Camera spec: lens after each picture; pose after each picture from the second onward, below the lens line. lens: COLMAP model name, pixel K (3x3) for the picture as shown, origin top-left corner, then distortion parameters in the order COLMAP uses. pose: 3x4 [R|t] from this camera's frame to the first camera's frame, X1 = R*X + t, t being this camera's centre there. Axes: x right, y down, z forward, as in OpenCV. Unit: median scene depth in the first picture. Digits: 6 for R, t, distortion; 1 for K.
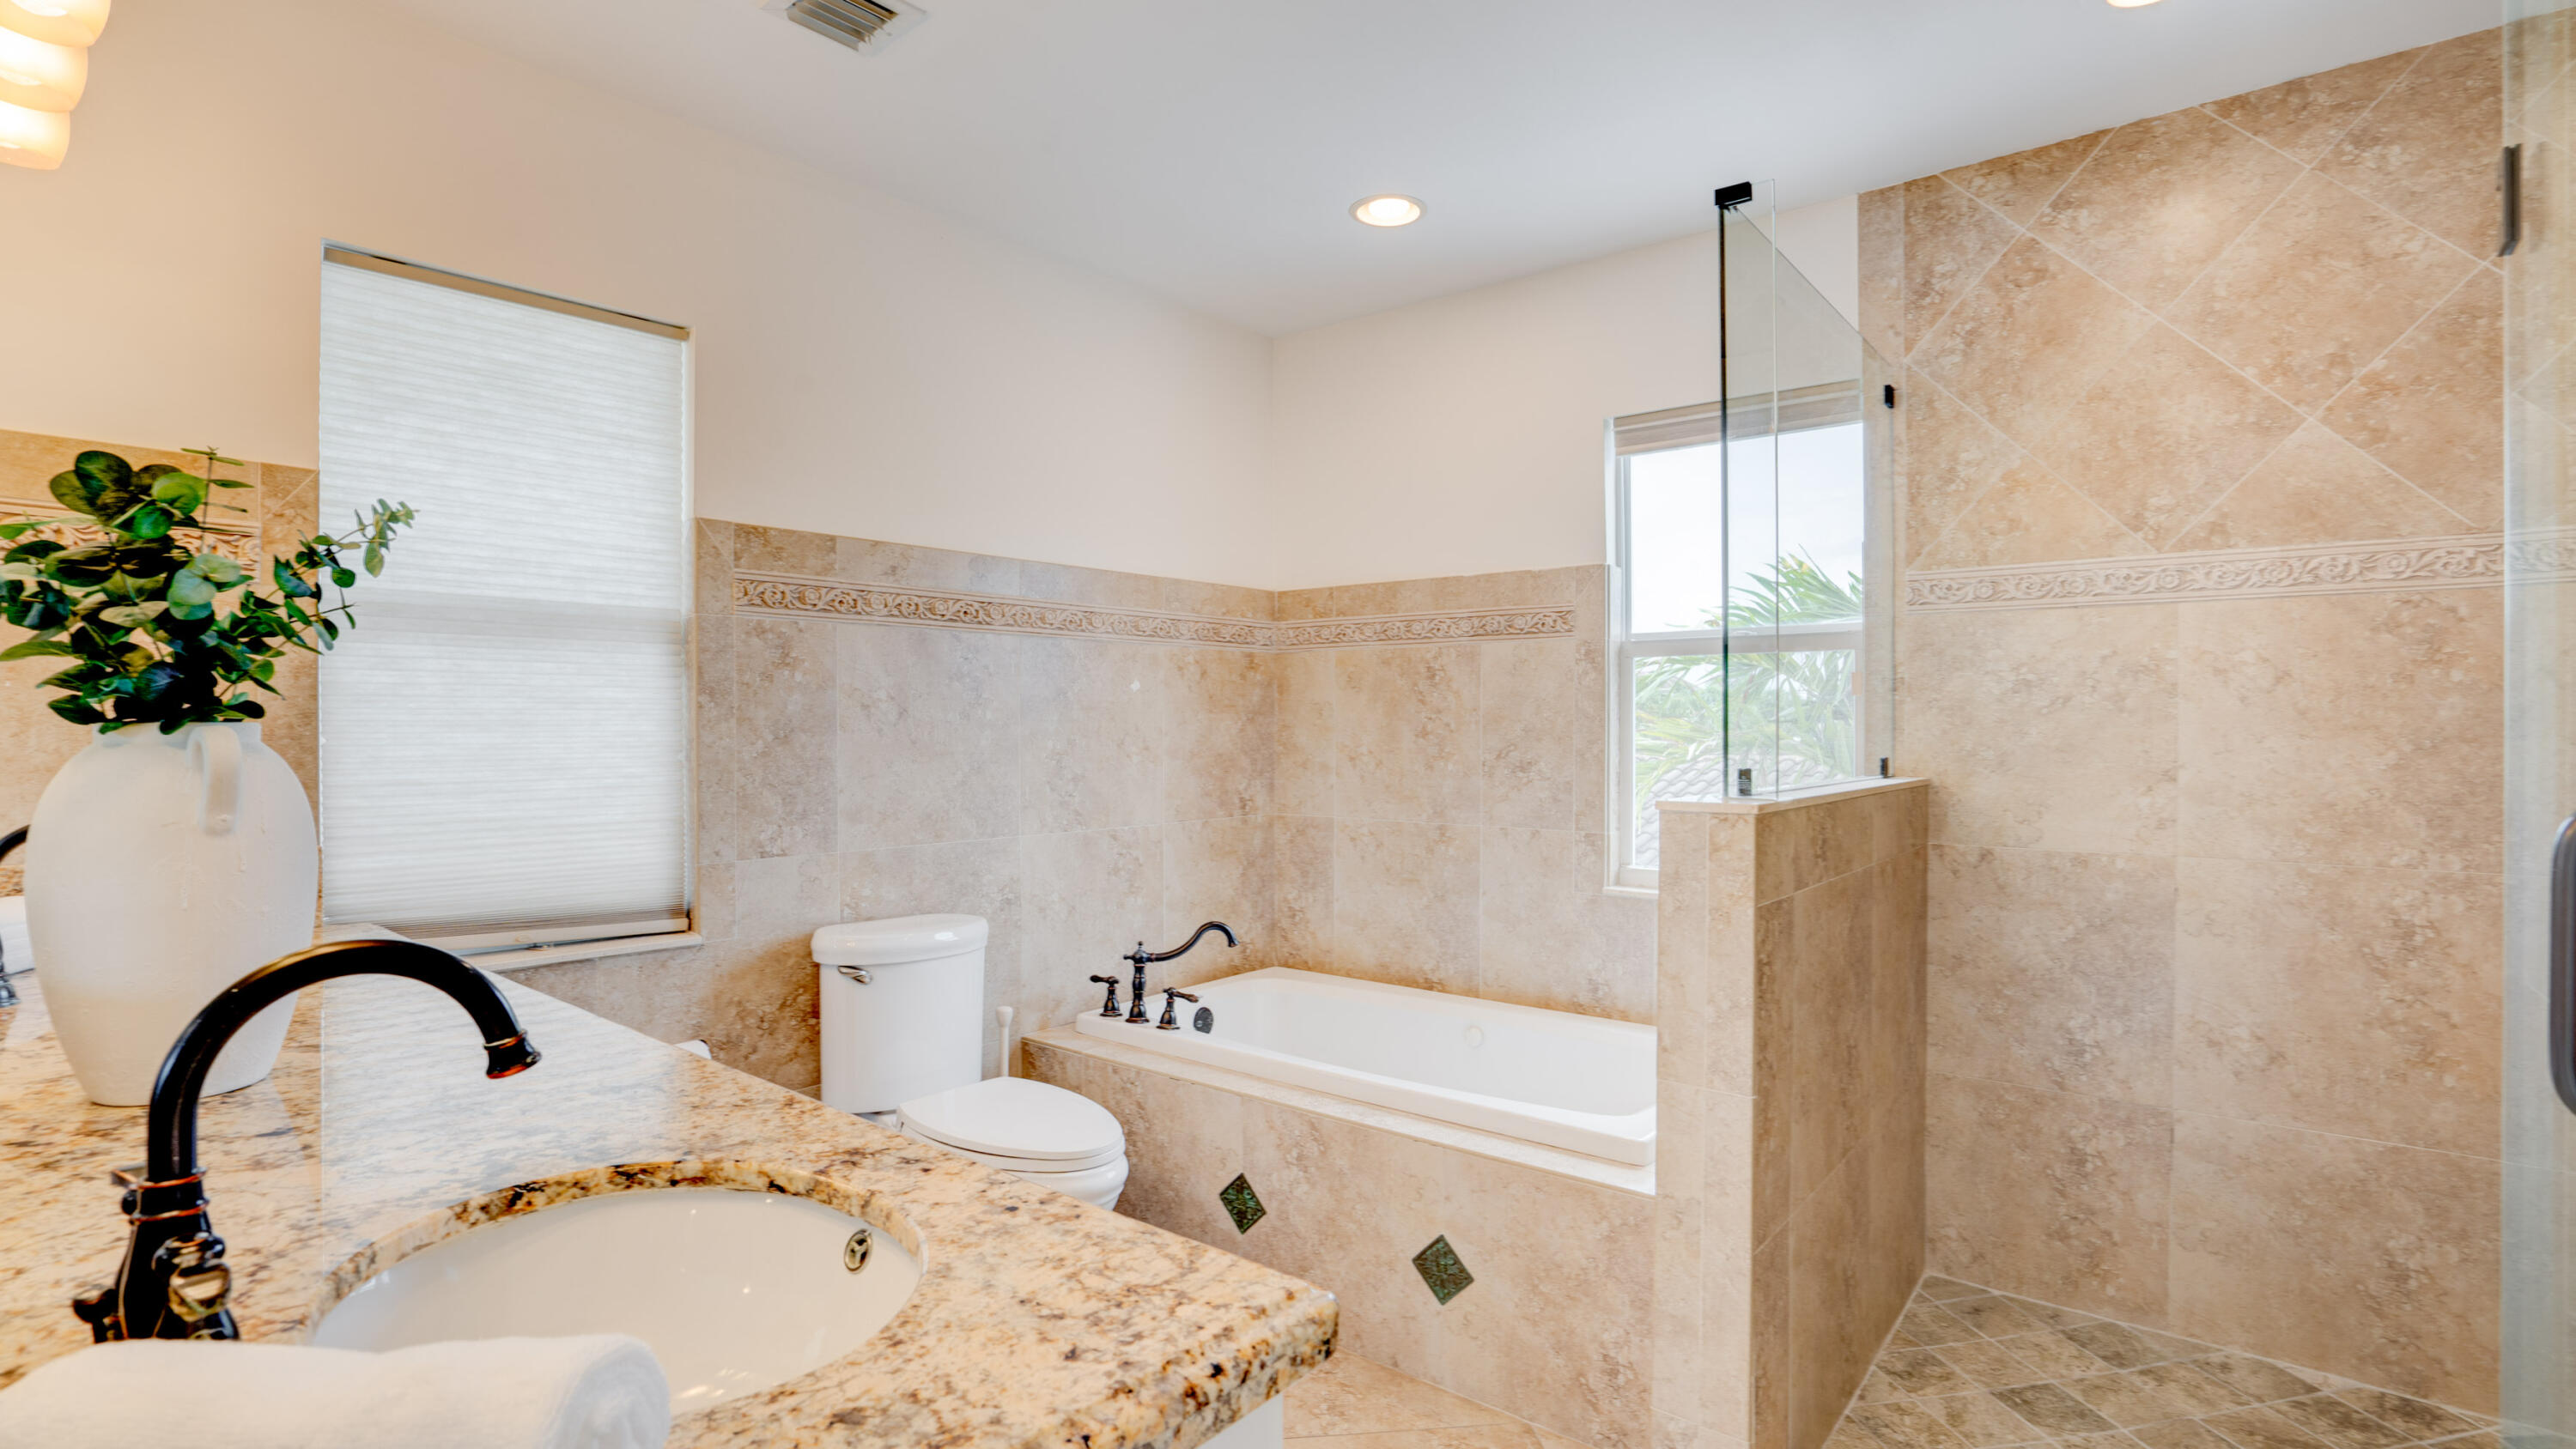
lens RADIAL K [[1198.2, 0, 1291.7], [0, 1198.2, 739.8], [0, 0, 1]] dist [-0.059857, 0.028222]
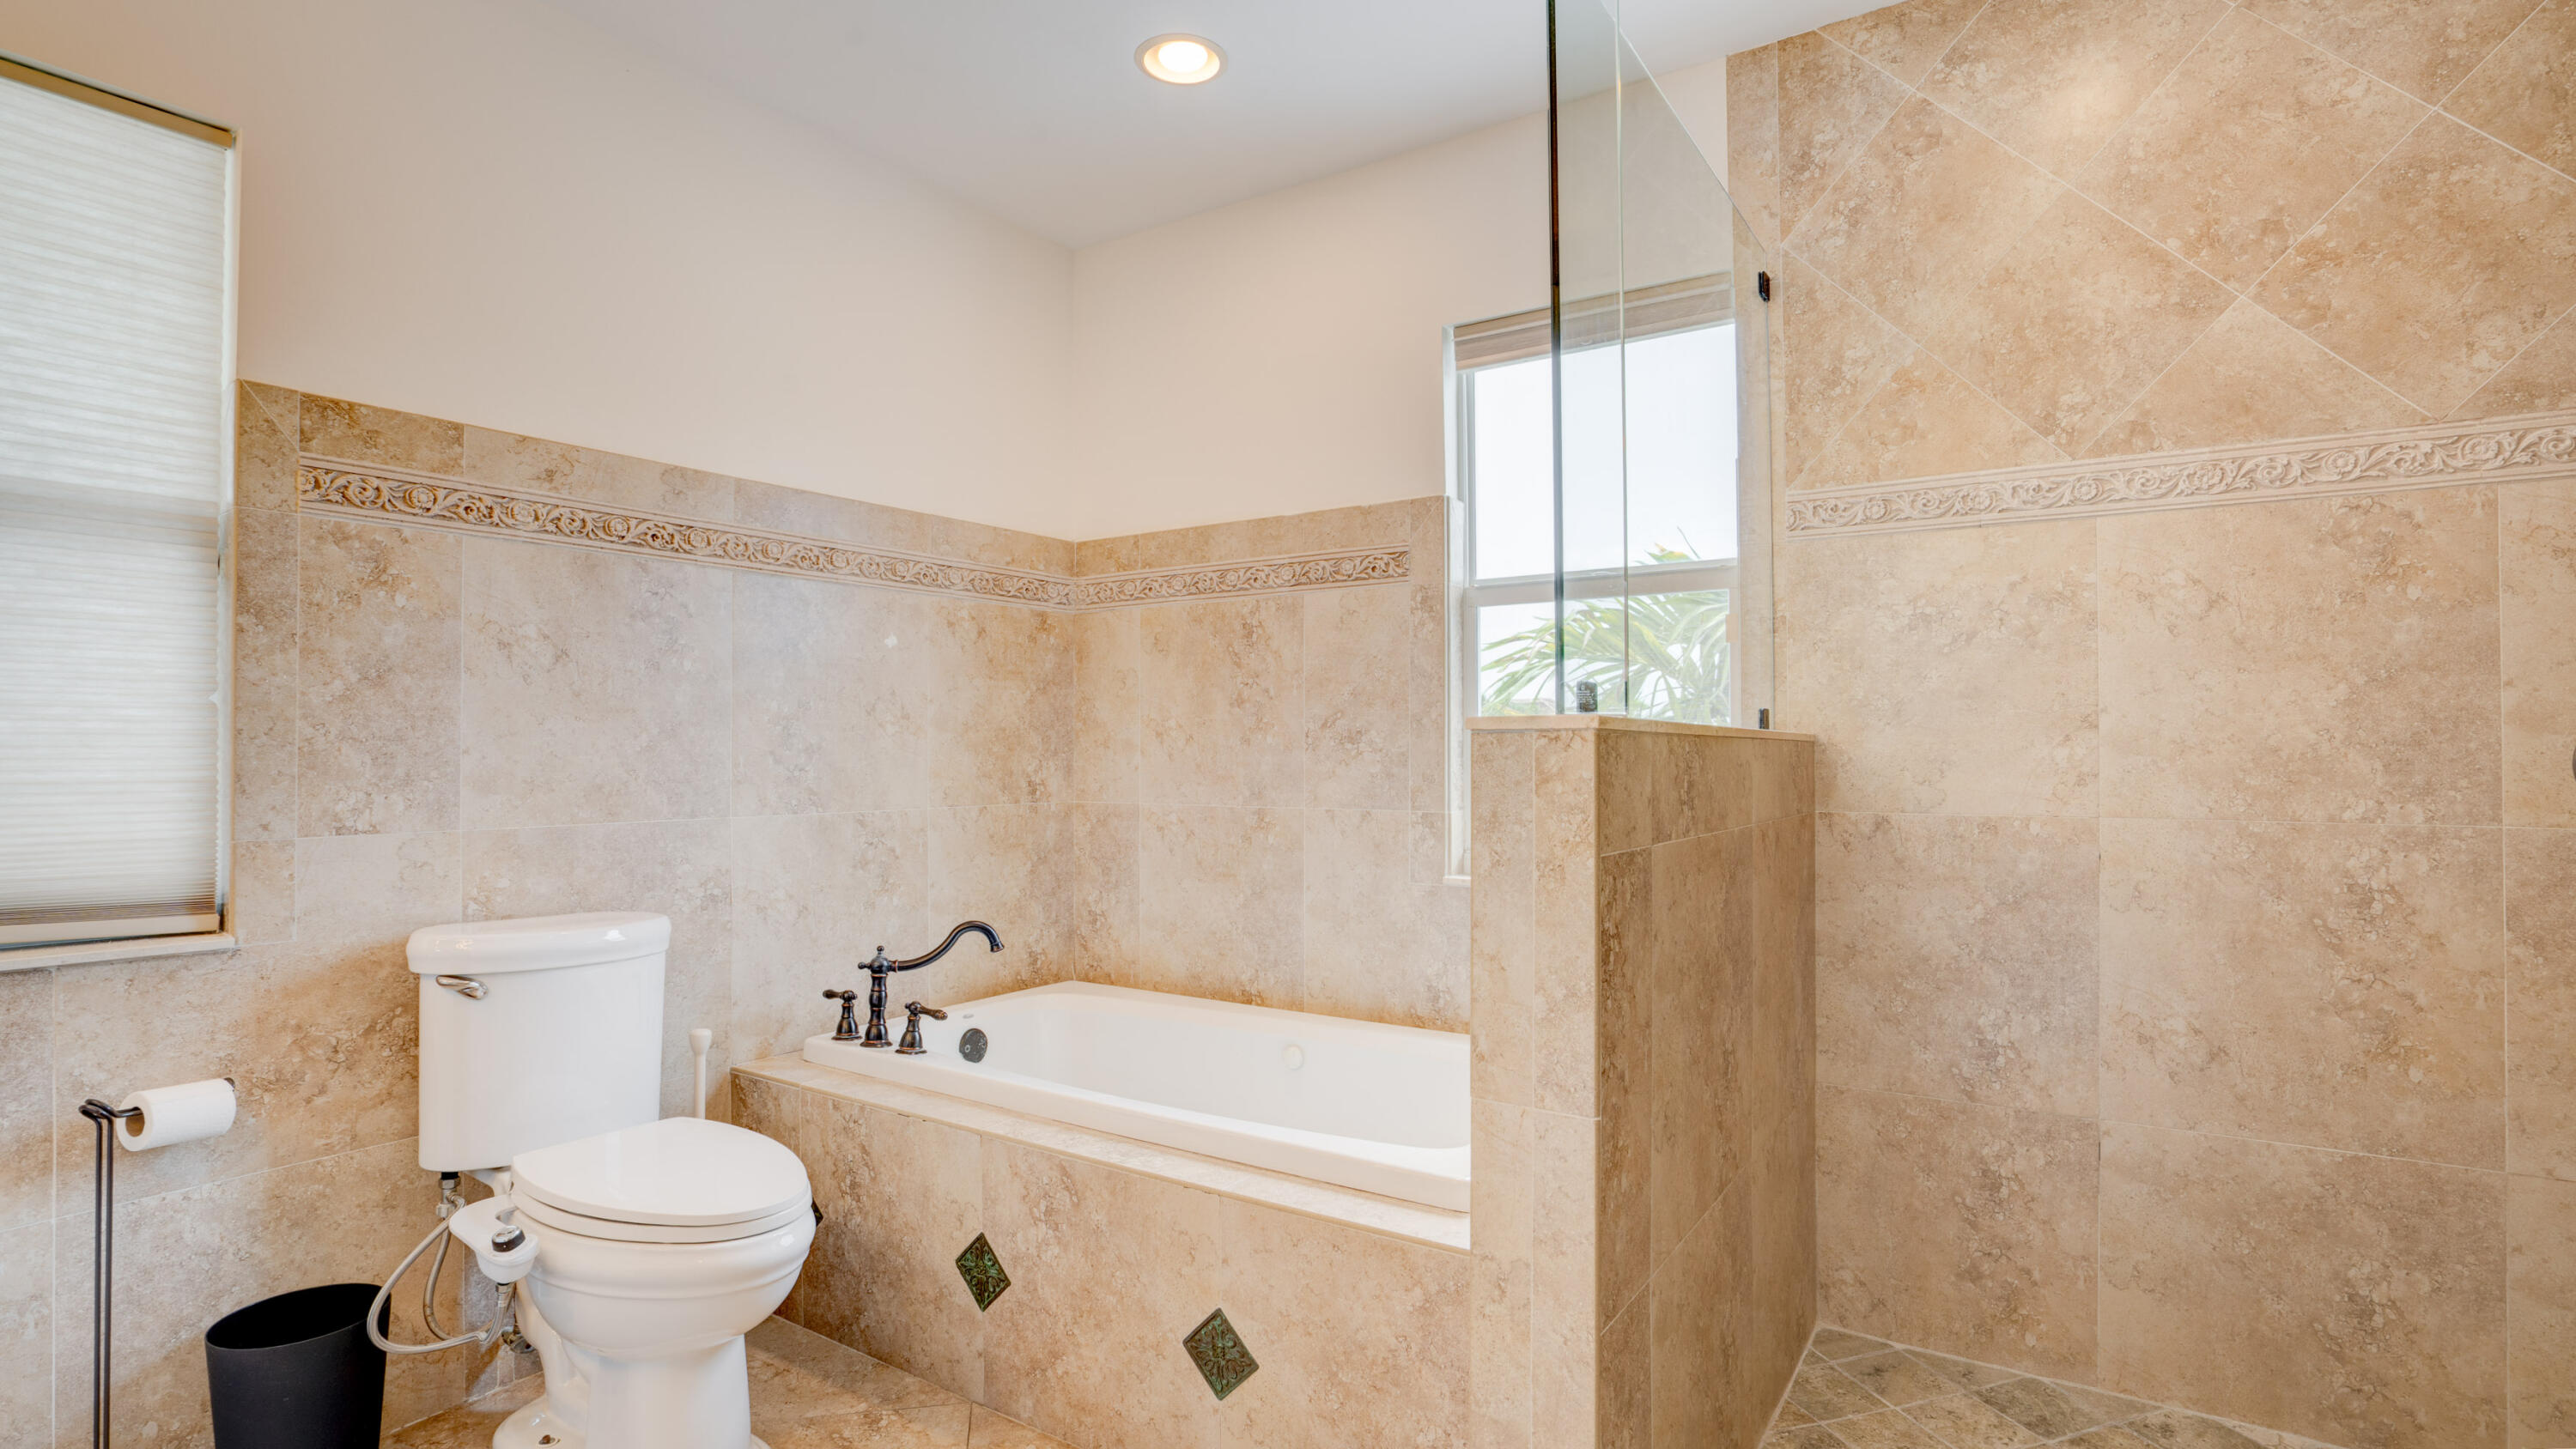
lens RADIAL K [[1241.7, 0, 1286.1], [0, 1241.7, 734.9], [0, 0, 1]] dist [-0.062149, 0.030972]
pose [[0.995316, 0.000466, 0.096678, 0.085574], [0.001622, 0.999767, -0.021523, 0.055558], [-0.096665, 0.021579, 0.995083, 0.175925]]
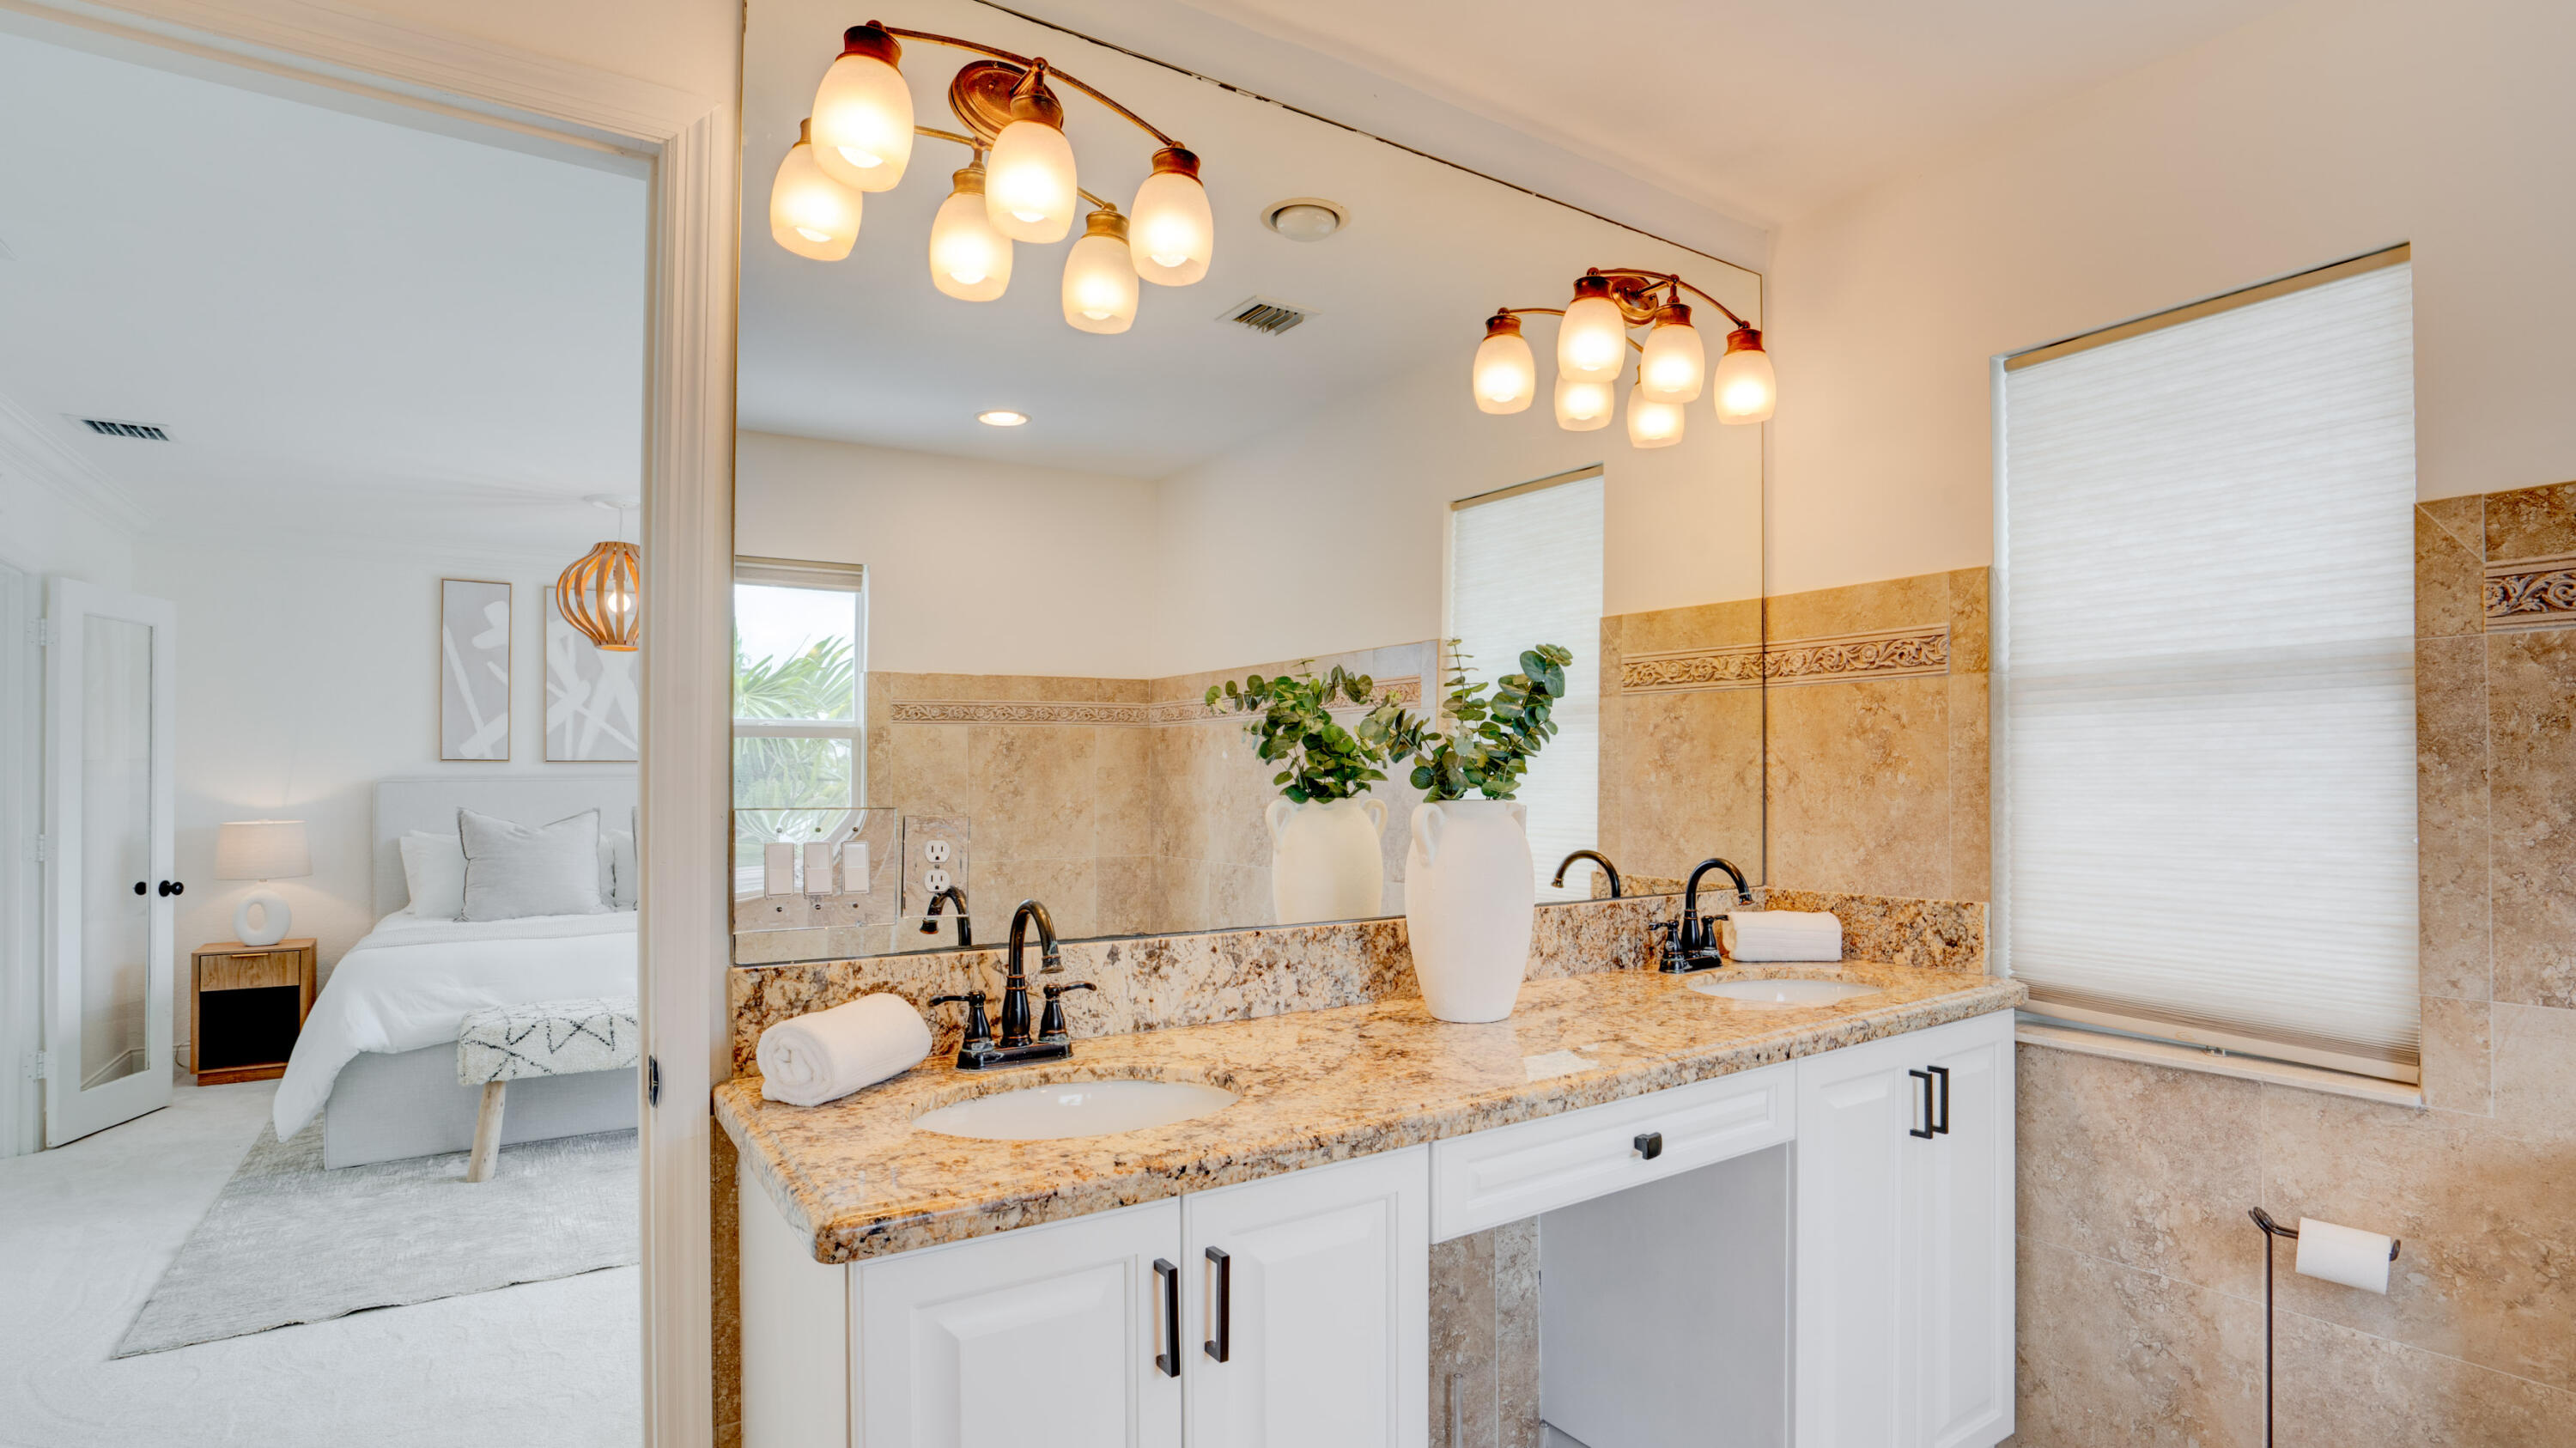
lens RADIAL K [[1236.9, 0, 1337.1], [0, 1236.9, 764.9], [0, 0, 1]] dist [-0.015851, 0.000054]
pose [[-0.277443, -0.007602, -0.960712, 0.378031], [-0.000333, 0.999969, -0.007816, -0.025481], [0.960742, -0.001849, -0.277437, 0.578407]]
